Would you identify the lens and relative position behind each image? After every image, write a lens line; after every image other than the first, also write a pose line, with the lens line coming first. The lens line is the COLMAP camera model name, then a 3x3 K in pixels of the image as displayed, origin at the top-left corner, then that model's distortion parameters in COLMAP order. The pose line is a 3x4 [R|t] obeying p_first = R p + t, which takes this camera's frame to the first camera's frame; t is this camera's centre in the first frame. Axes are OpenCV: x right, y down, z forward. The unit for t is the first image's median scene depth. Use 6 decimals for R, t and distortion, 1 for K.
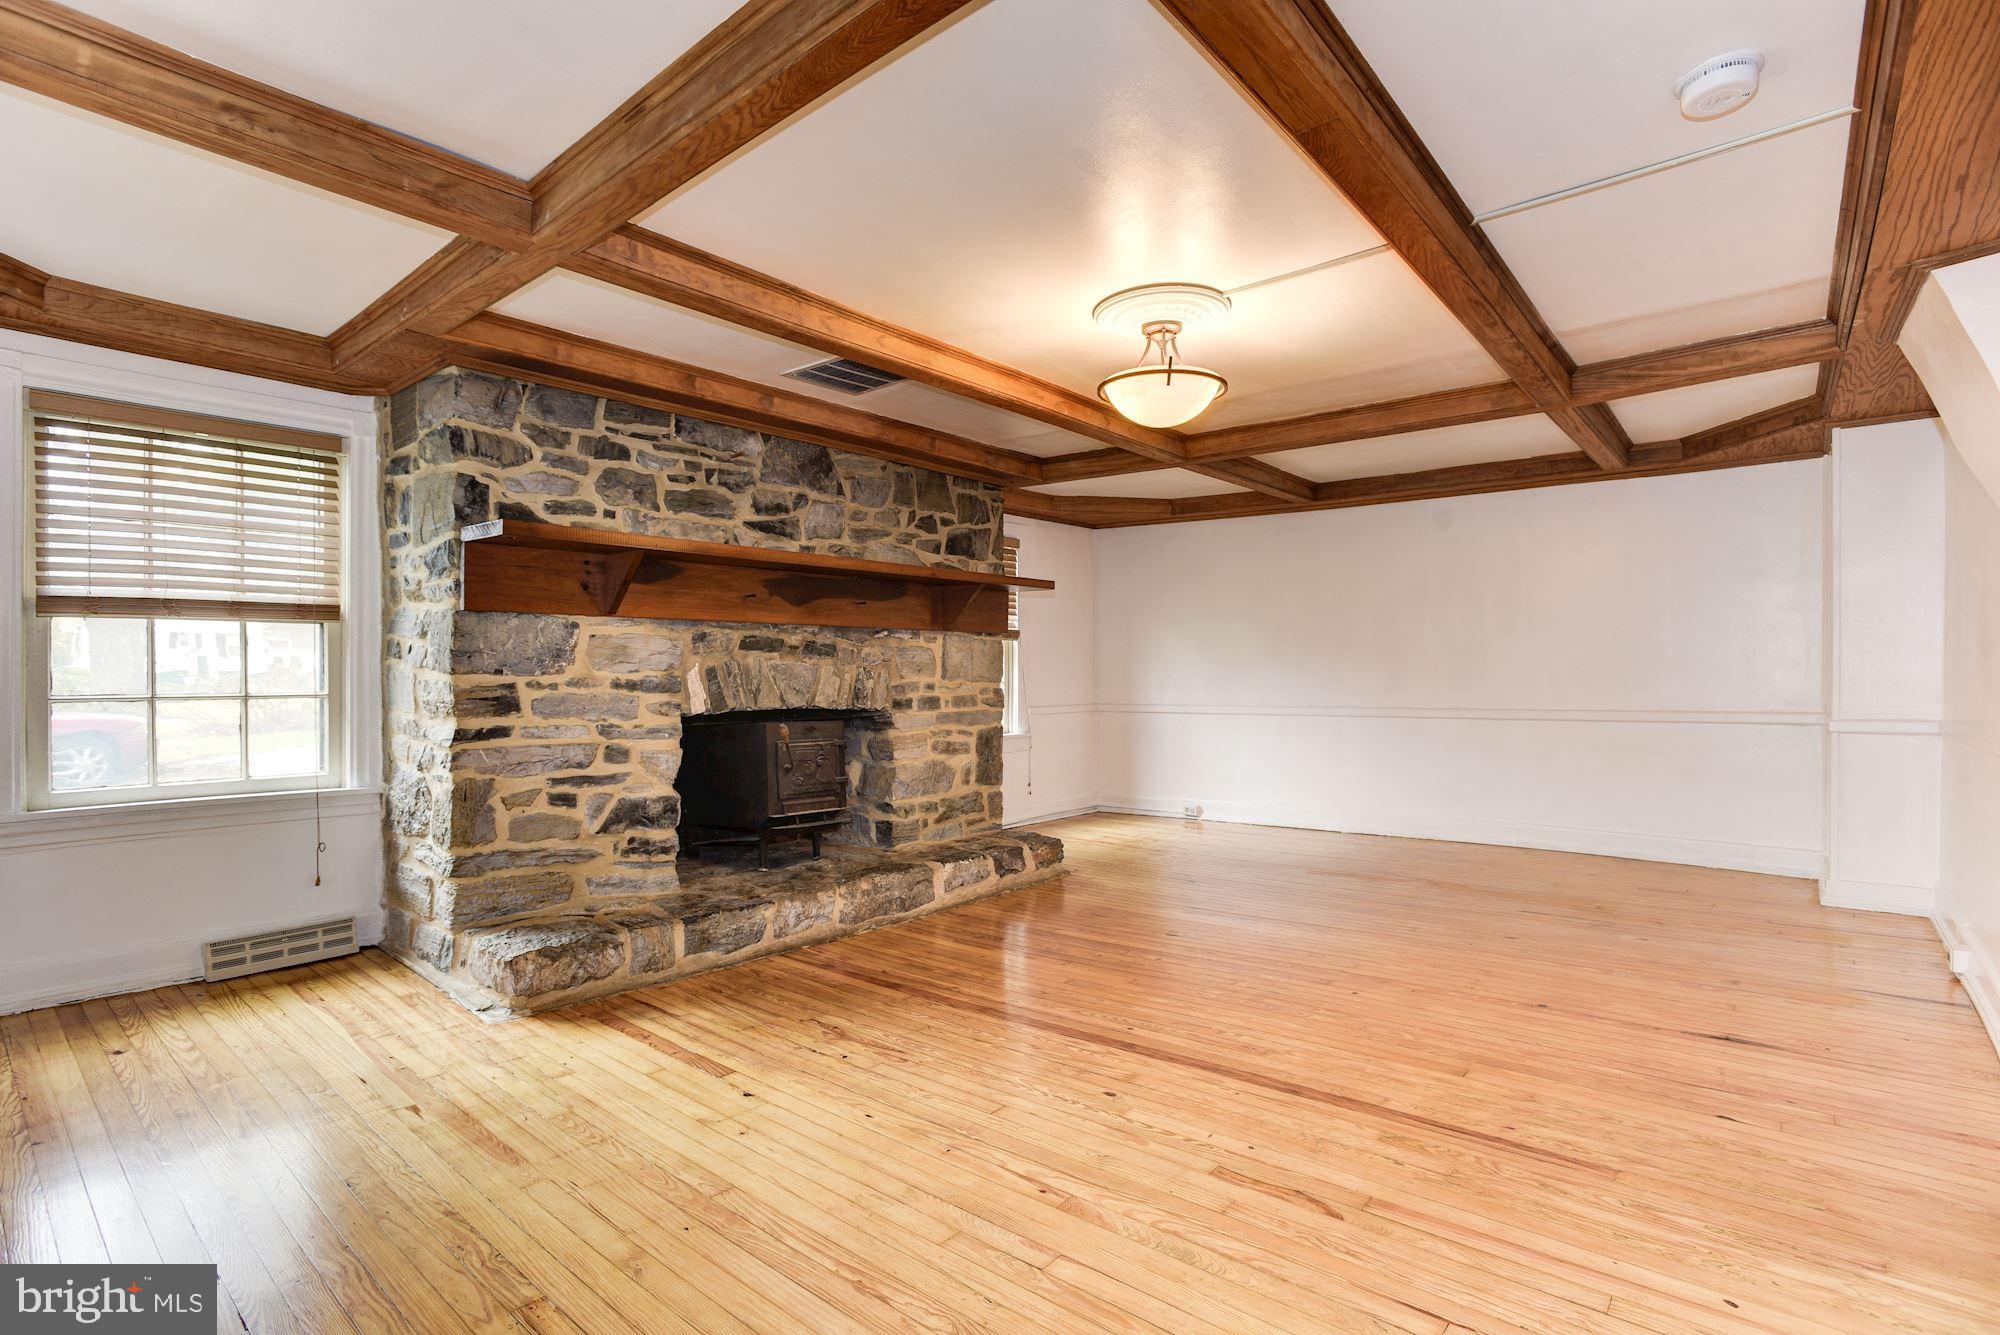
lens RADIAL K [[950.0, 0, 990.7], [0, 950.0, 668.8], [0, 0, 1]] dist [-0.050972, 0.019346]
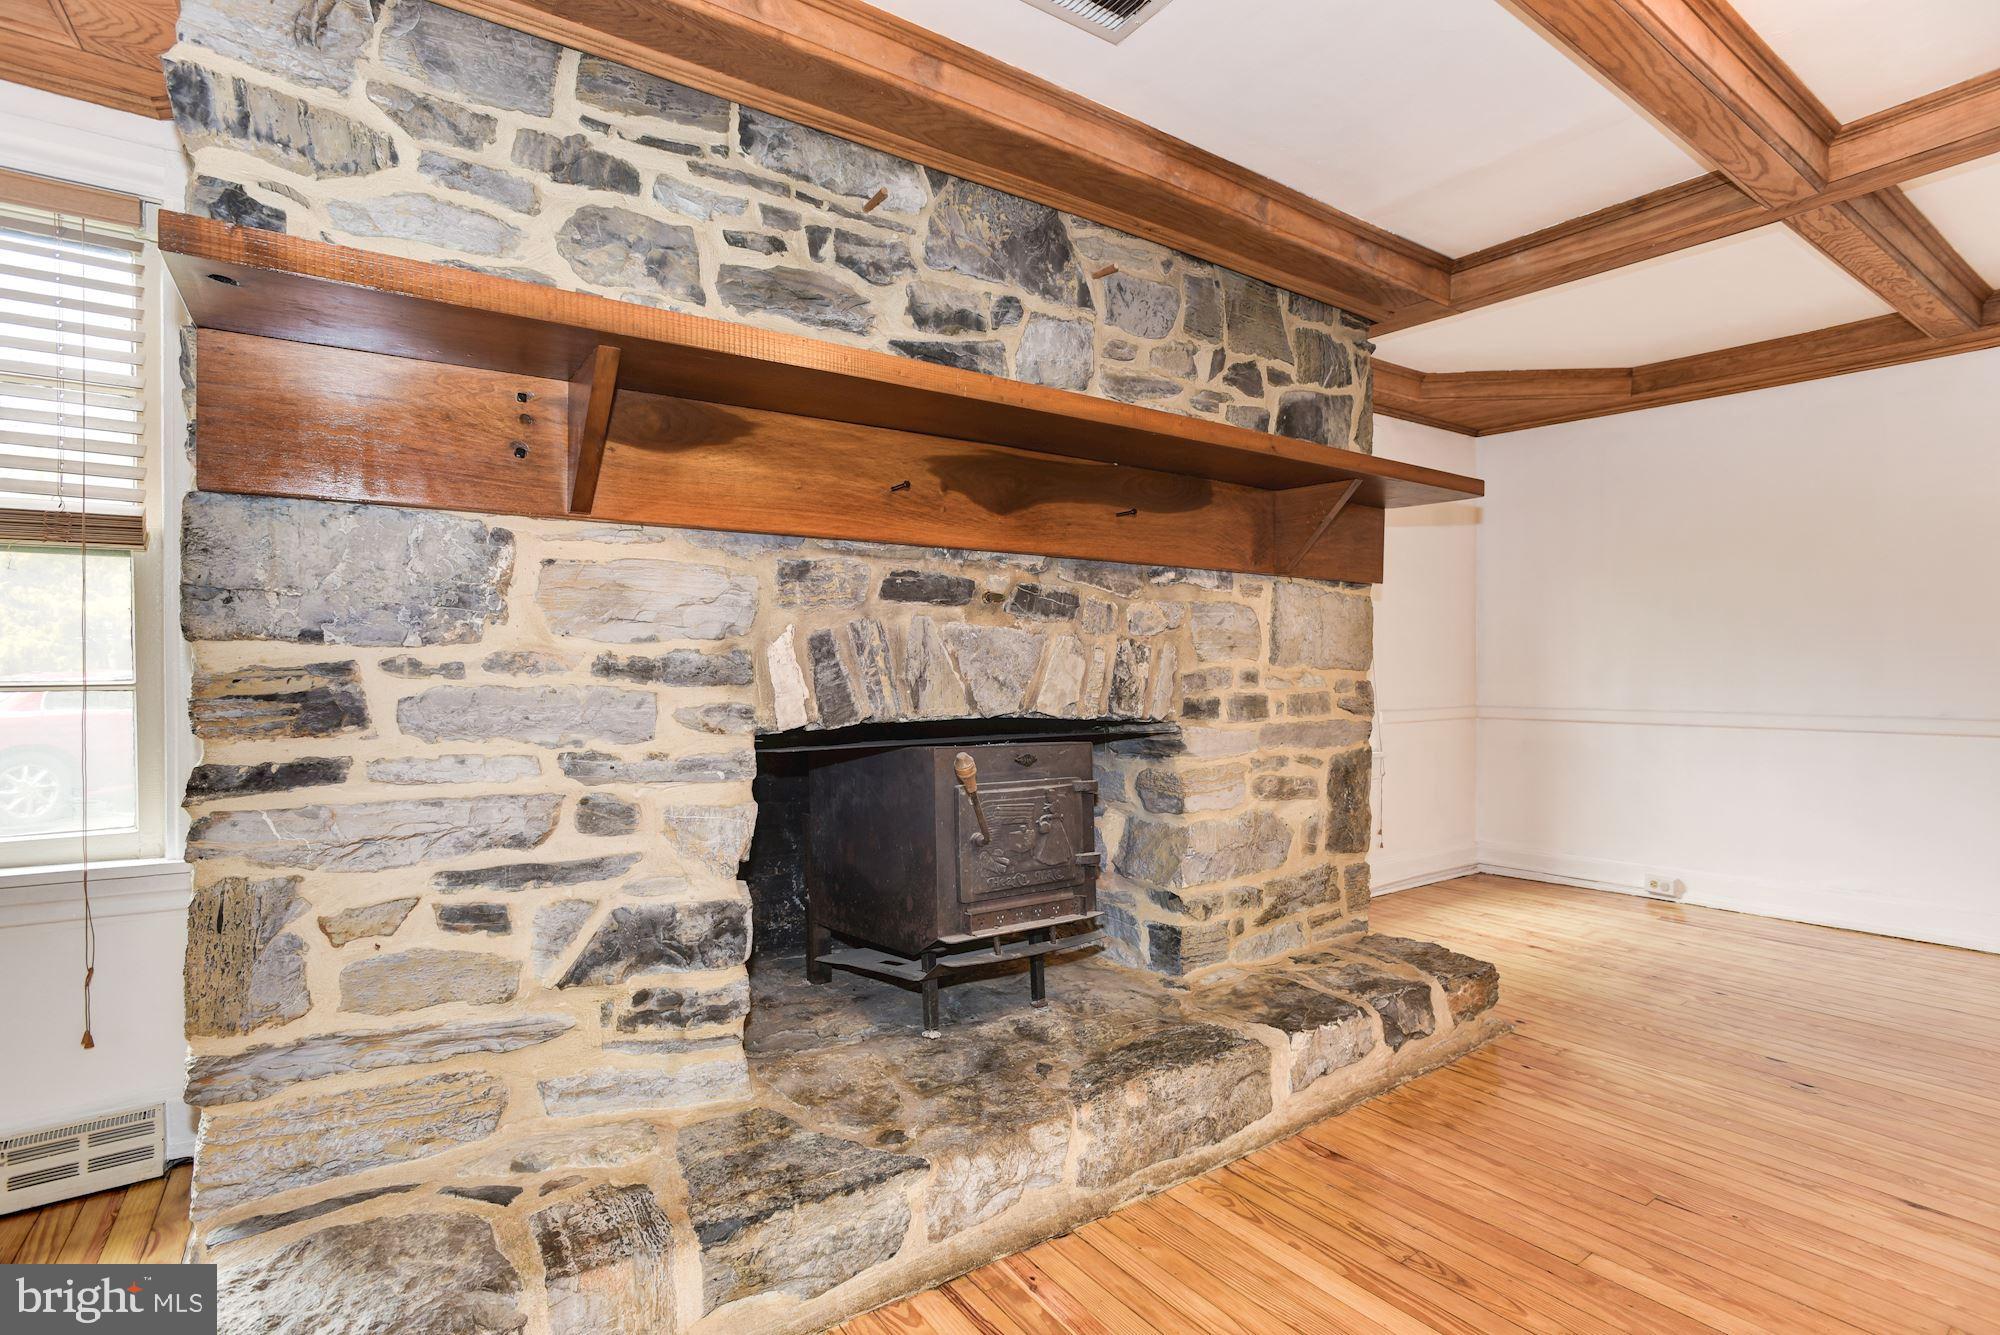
lens RADIAL K [[950.0, 0, 1004.3], [0, 950.0, 669.6], [0, 0, 1]] dist [-0.050972, 0.019346]
pose [[0.968908, 0.003643, -0.247393, -0.079418], [-0.001491, 0.999959, 0.008885, 0.011937], [0.247416, -0.008240, 0.968874, 0.529152]]
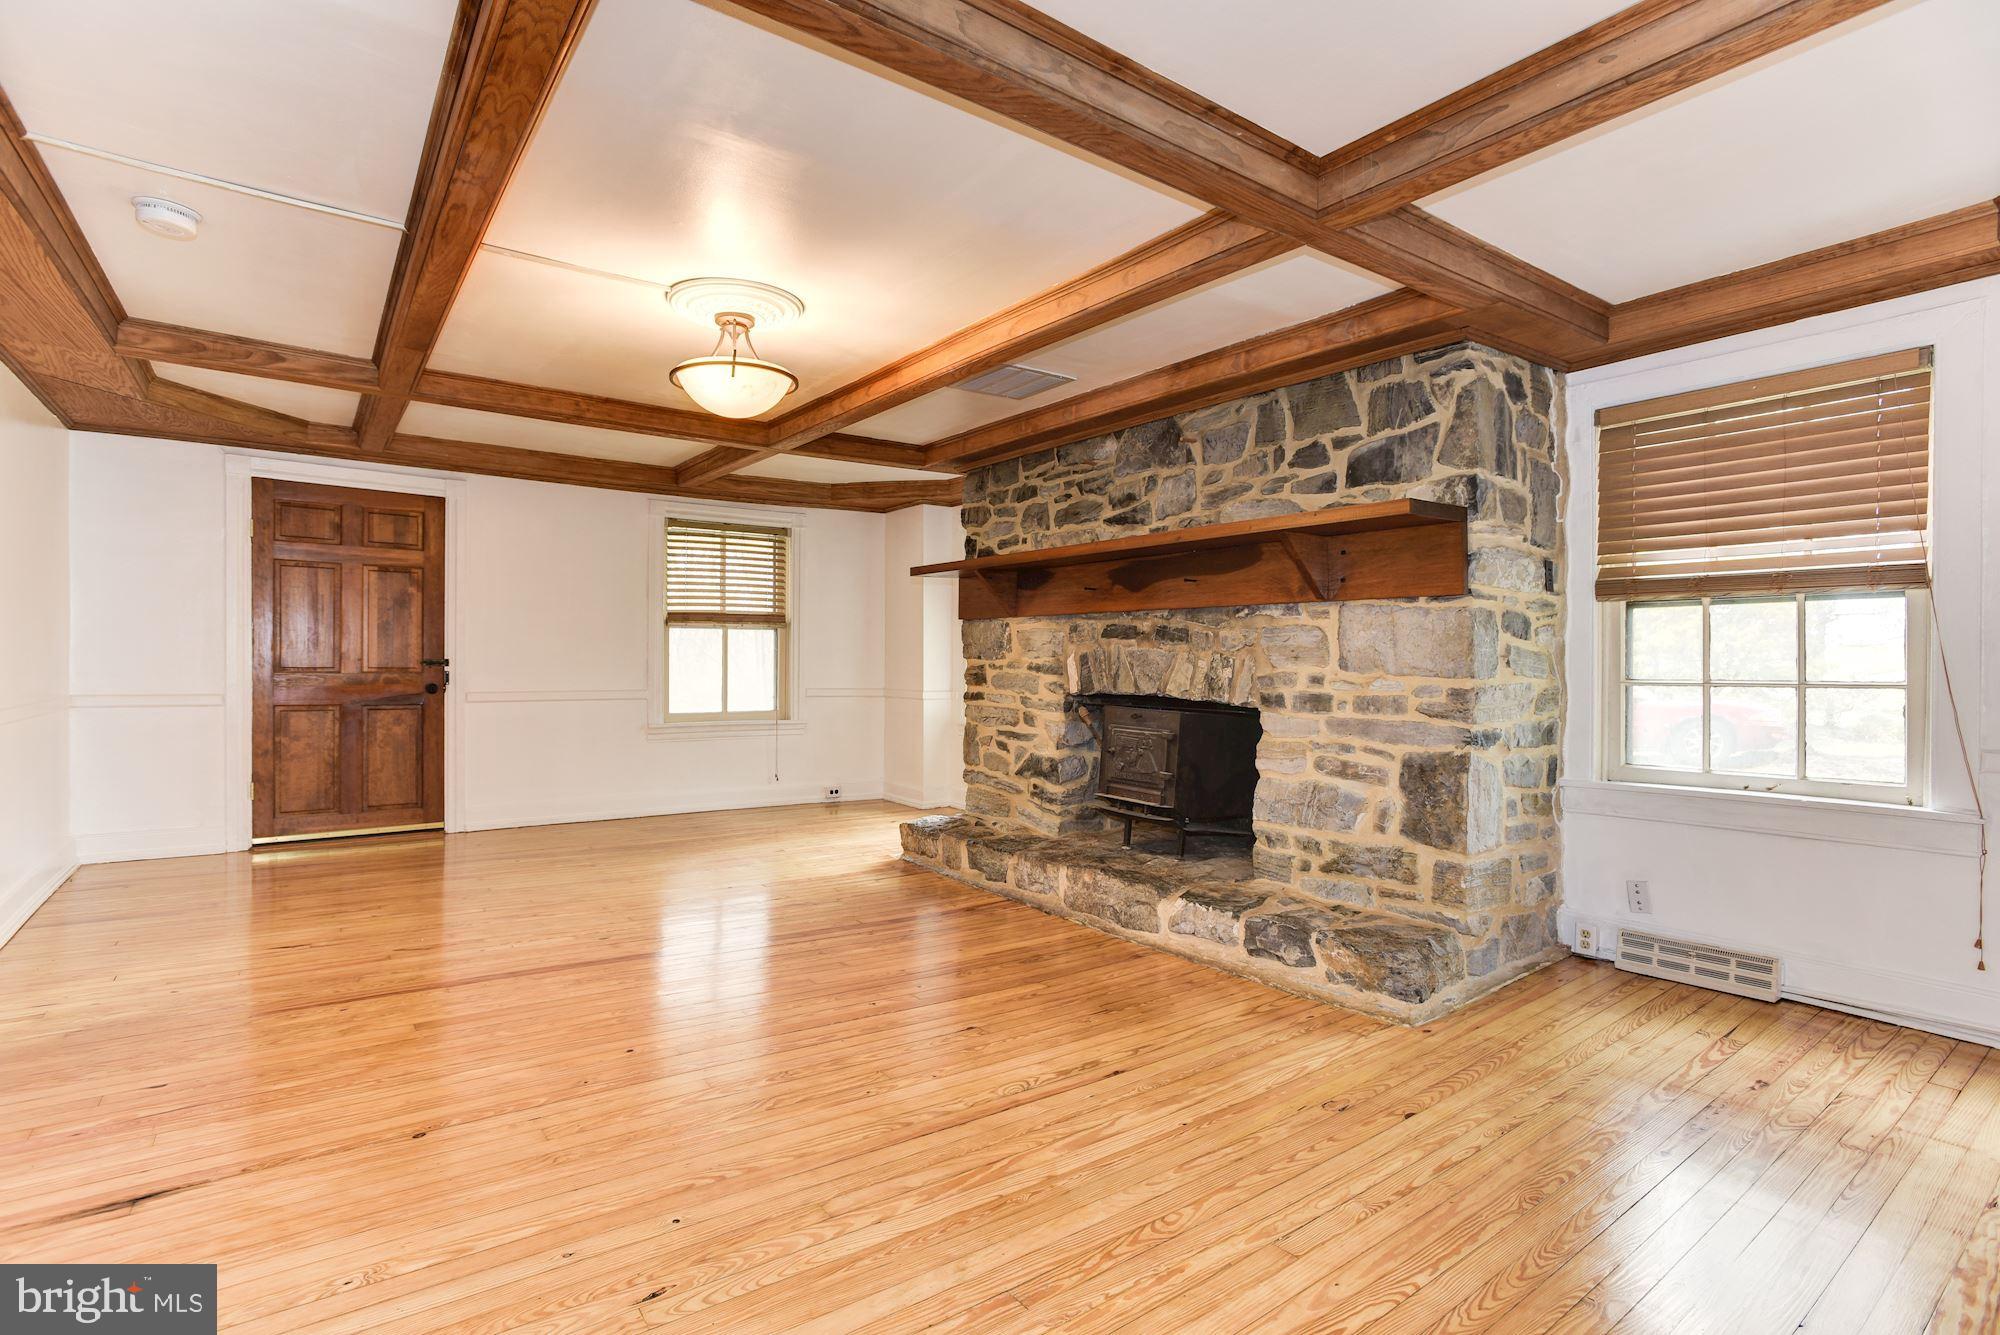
lens RADIAL K [[950.0, 0, 998.7], [0, 950.0, 674.2], [0, 0, 1]] dist [-0.050972, 0.019346]
pose [[-0.210179, 0.015254, -0.977544, 0.826963], [-0.003381, 0.999861, 0.016329, 0.004255], [0.977657, 0.006737, -0.210098, 1.102206]]
